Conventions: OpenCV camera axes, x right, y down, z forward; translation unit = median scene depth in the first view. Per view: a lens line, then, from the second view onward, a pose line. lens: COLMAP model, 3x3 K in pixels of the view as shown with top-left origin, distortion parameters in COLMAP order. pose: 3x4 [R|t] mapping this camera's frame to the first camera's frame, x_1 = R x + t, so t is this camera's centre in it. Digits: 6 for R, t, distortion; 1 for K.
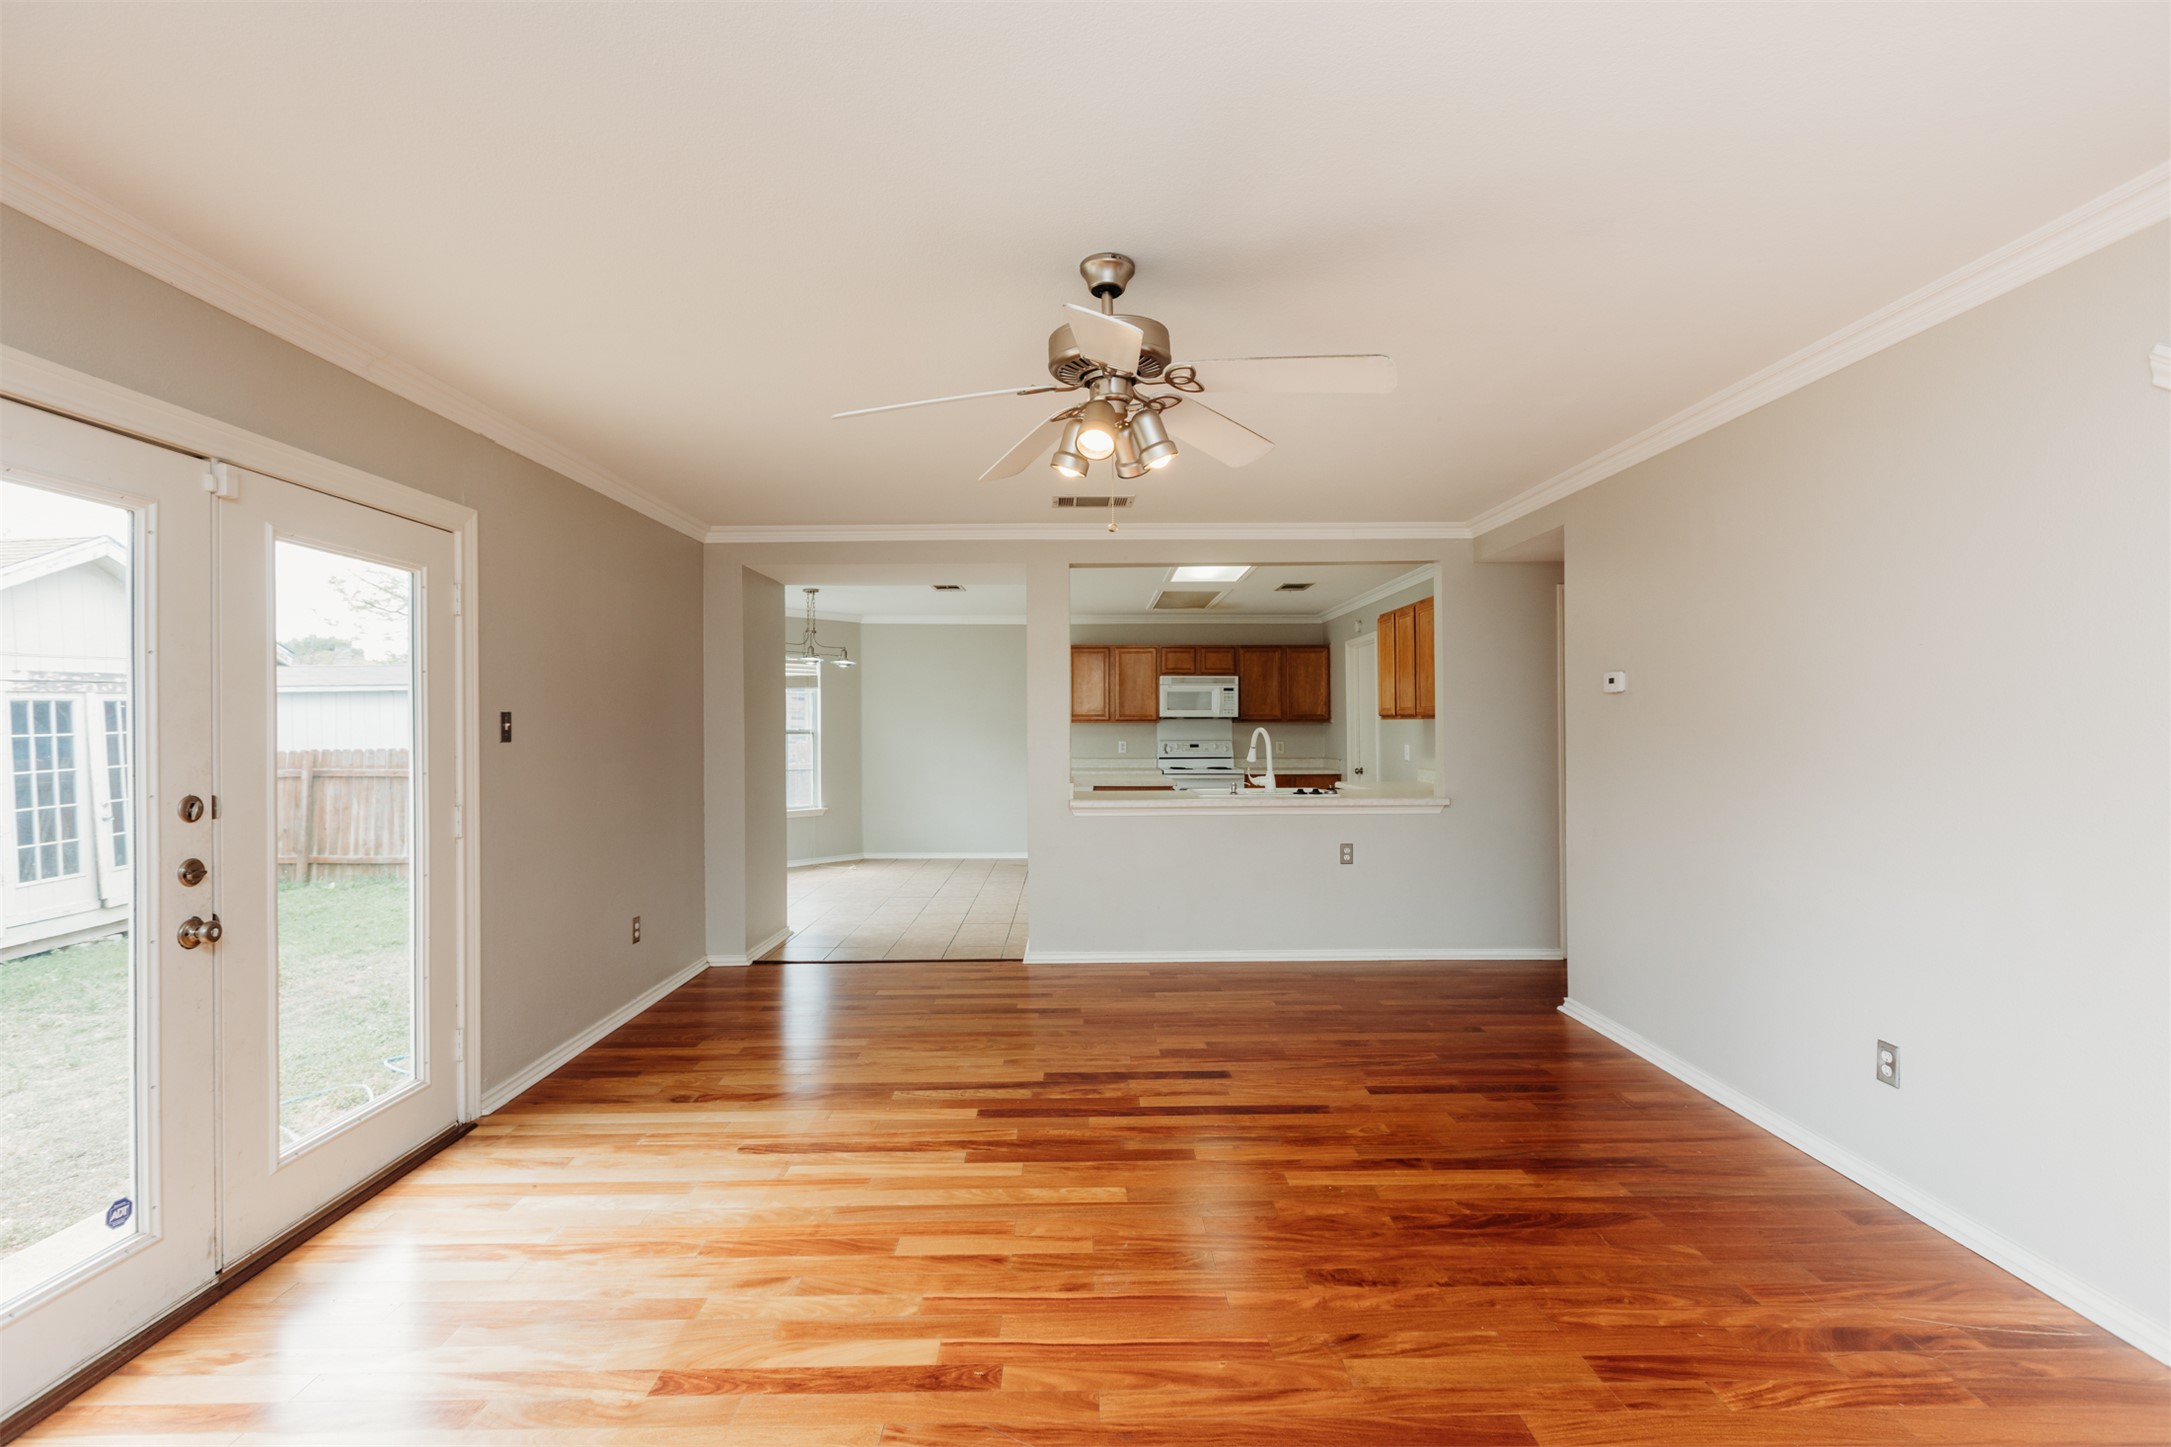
lens RADIAL K [[953.9, 0, 1085.5], [0, 953.9, 723.5], [0, 0, 1]] dist [0.000604, -0.000229]
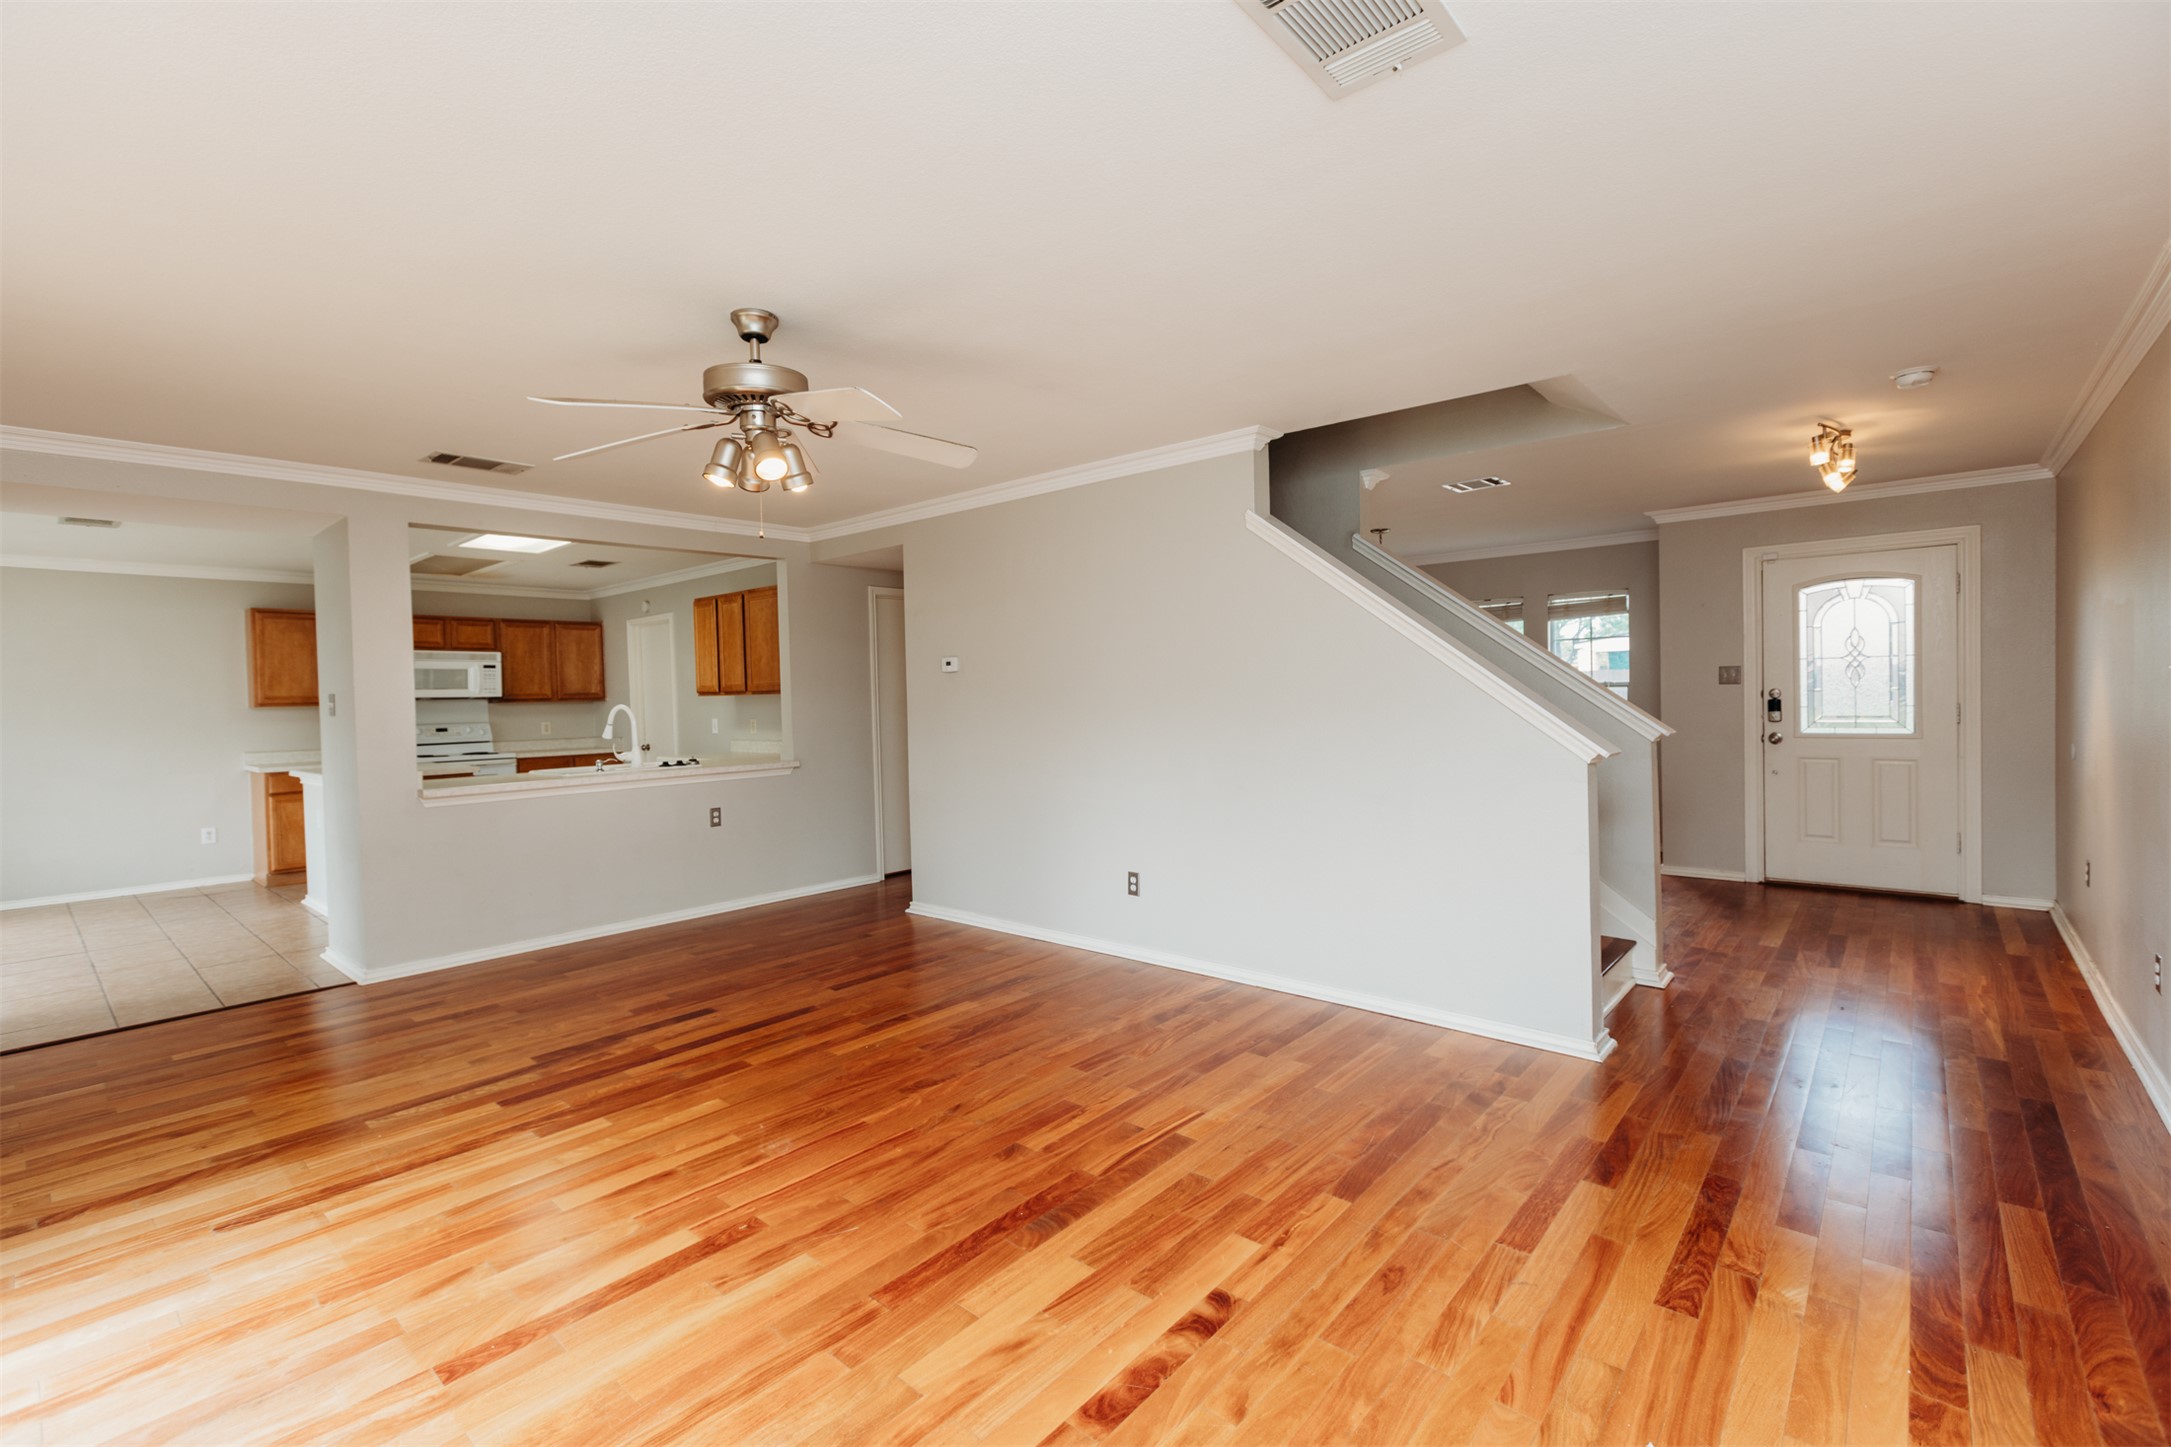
lens RADIAL K [[948.1, 0, 1083.3], [0, 948.1, 716.3], [0, 0, 1]] dist [0.000389, -0.000056]
pose [[0.666841, -0.029884, 0.744601, -0.399679], [0.018750, 0.999552, 0.023324, 0.003606], [-0.744964, -0.001592, 0.667102, -0.076400]]
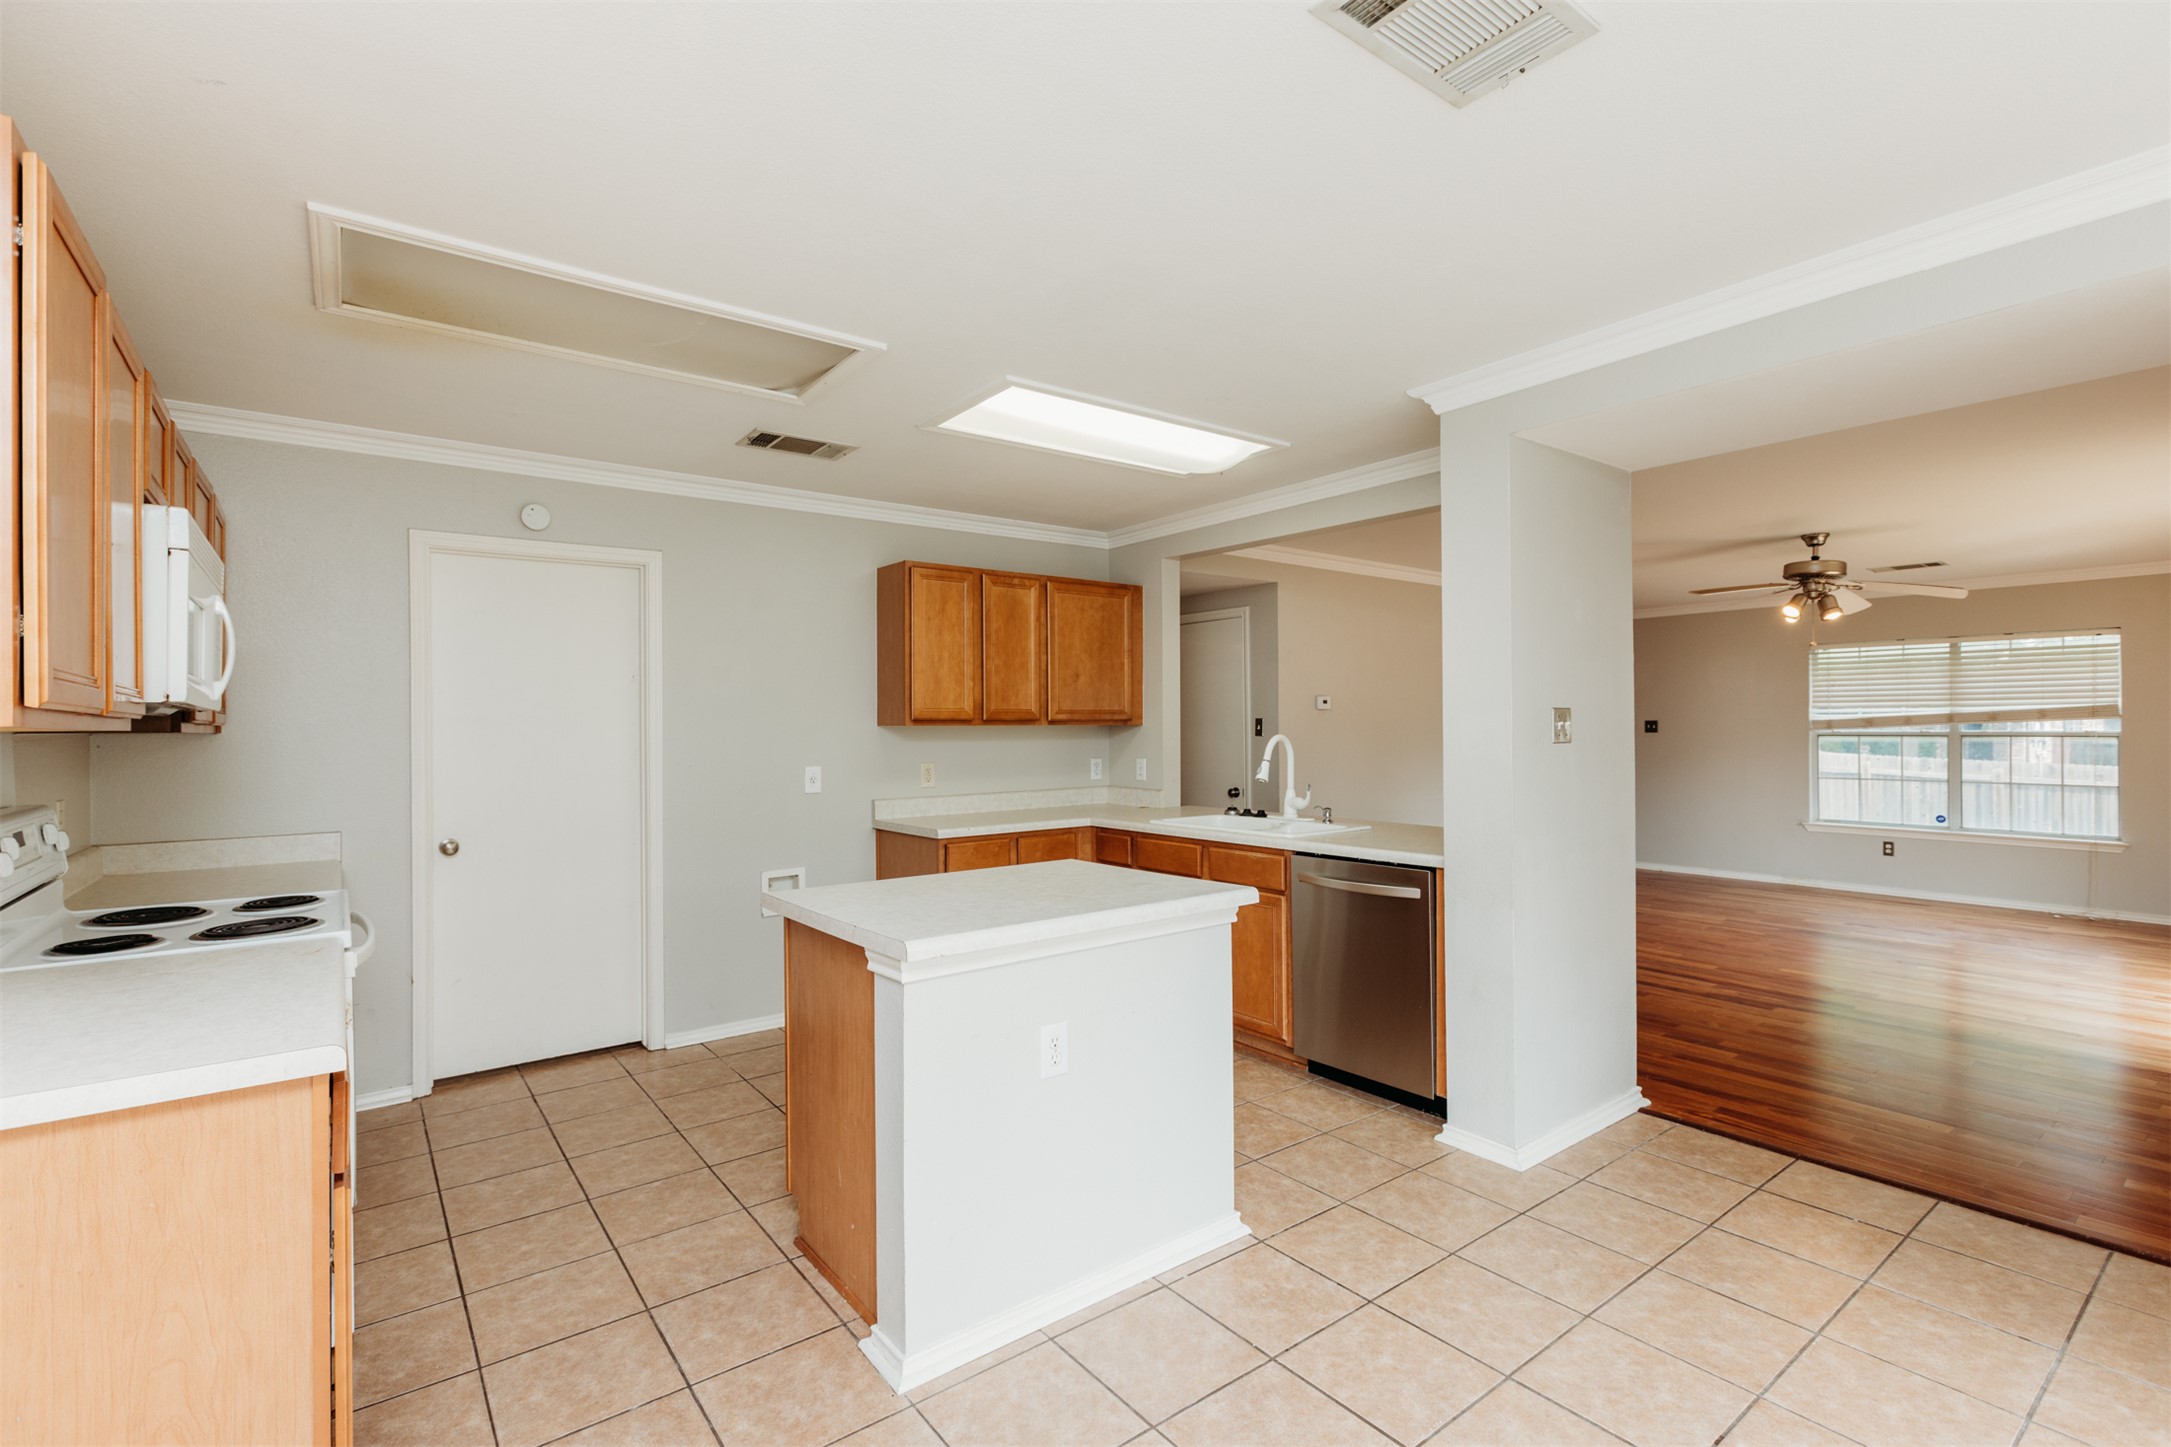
lens RADIAL K [[980.1, 0, 1059.9], [0, 980.1, 719.7], [0, 0, 1]] dist [-0.002572, -0.000407]
pose [[-0.582853, 0.012325, 0.812484, -0.568038], [0.006688, 0.999924, -0.010370, -0.000159], [-0.812550, -0.000611, -0.582891, 2.623758]]
